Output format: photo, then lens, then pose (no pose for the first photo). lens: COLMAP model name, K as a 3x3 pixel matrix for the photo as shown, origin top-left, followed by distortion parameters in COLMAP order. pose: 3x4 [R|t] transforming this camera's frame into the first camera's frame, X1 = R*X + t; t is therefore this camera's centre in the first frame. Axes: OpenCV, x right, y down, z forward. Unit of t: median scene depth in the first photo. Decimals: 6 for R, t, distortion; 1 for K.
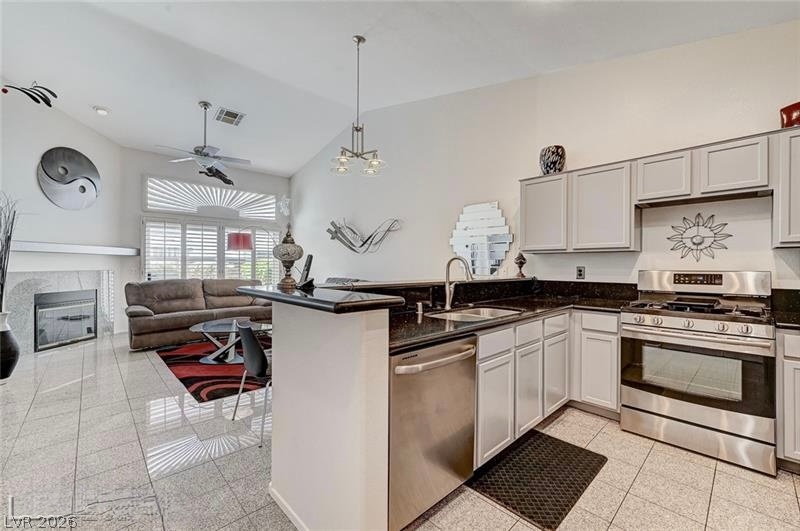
lens RADIAL K [[330.5, 0, 401.6], [0, 330.5, 266.0], [0, 0, 1]] dist [0.000384, 0.000207]
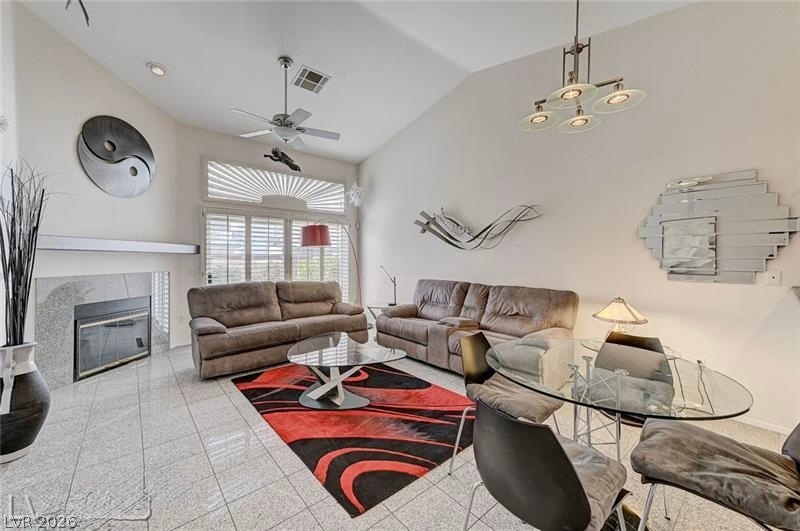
lens RADIAL K [[314.5, 0, 403.1], [0, 314.5, 260.6], [0, 0, 1]] dist [0.023383, 0.000507]
pose [[0.998954, -0.003184, -0.045619, -0.421109], [0.003163, 0.999995, -0.000531, -0.020683], [0.045620, 0.000386, 0.998959, 0.385646]]
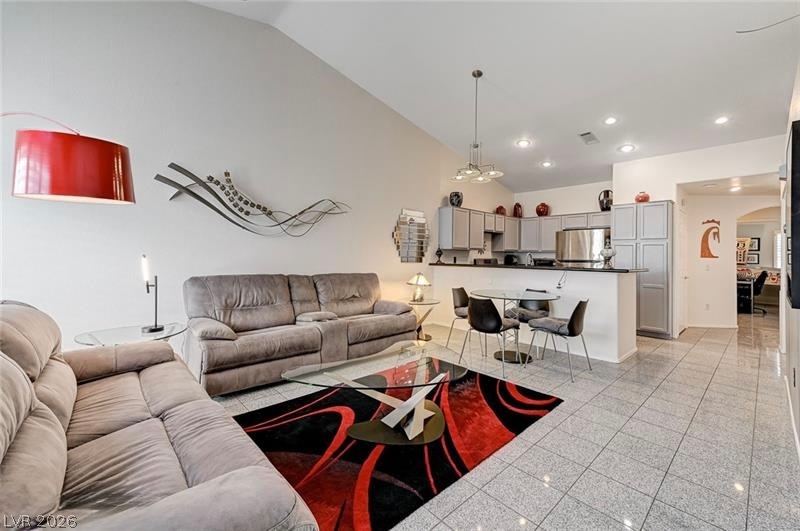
lens RADIAL K [[328.9, 0, 400.1], [0, 328.9, 255.0], [0, 0, 1]] dist [0.001534, 0.000213]
pose [[0.015582, 0.001171, 0.999878, -1.331476], [-0.012489, 0.999922, -0.000976, -0.003121], [-0.999801, -0.012472, 0.015596, 1.234350]]
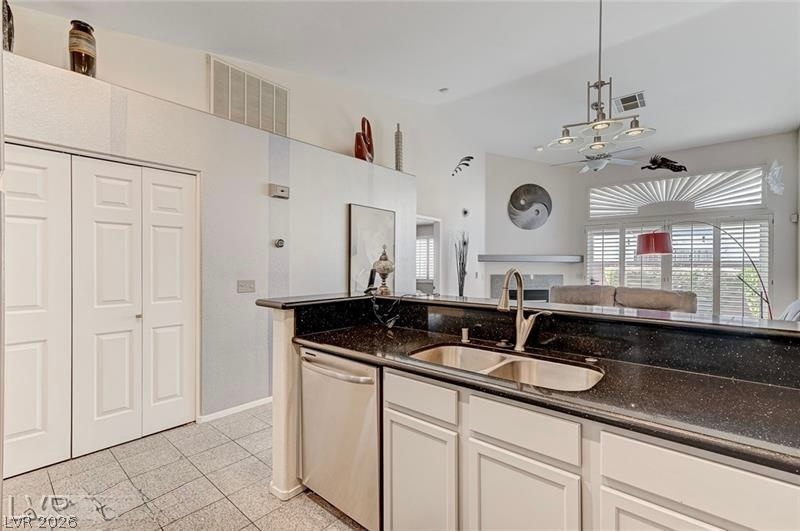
lens RADIAL K [[356.2, 0, 400.0], [0, 356.2, 265.5], [0, 0, 1]] dist [0.001525, -0.000683]
pose [[0.094866, -0.001509, -0.995489, 0.572902], [-0.007106, 0.999972, -0.002193, -0.023124], [0.995465, 0.007282, 0.094852, 0.497291]]
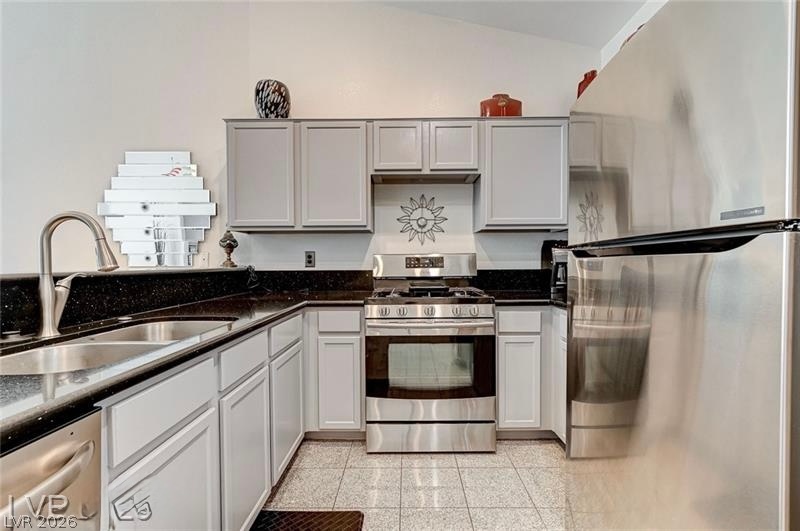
lens RADIAL K [[340.1, 0, 401.6], [0, 340.1, 269.5], [0, 0, 1]] dist [0.000334, 0.000135]
pose [[0.689872, -0.023411, 0.723553, 0.103107], [0.009416, 0.999683, 0.023368, 0.027091], [-0.723871, -0.009308, 0.689873, 0.275886]]
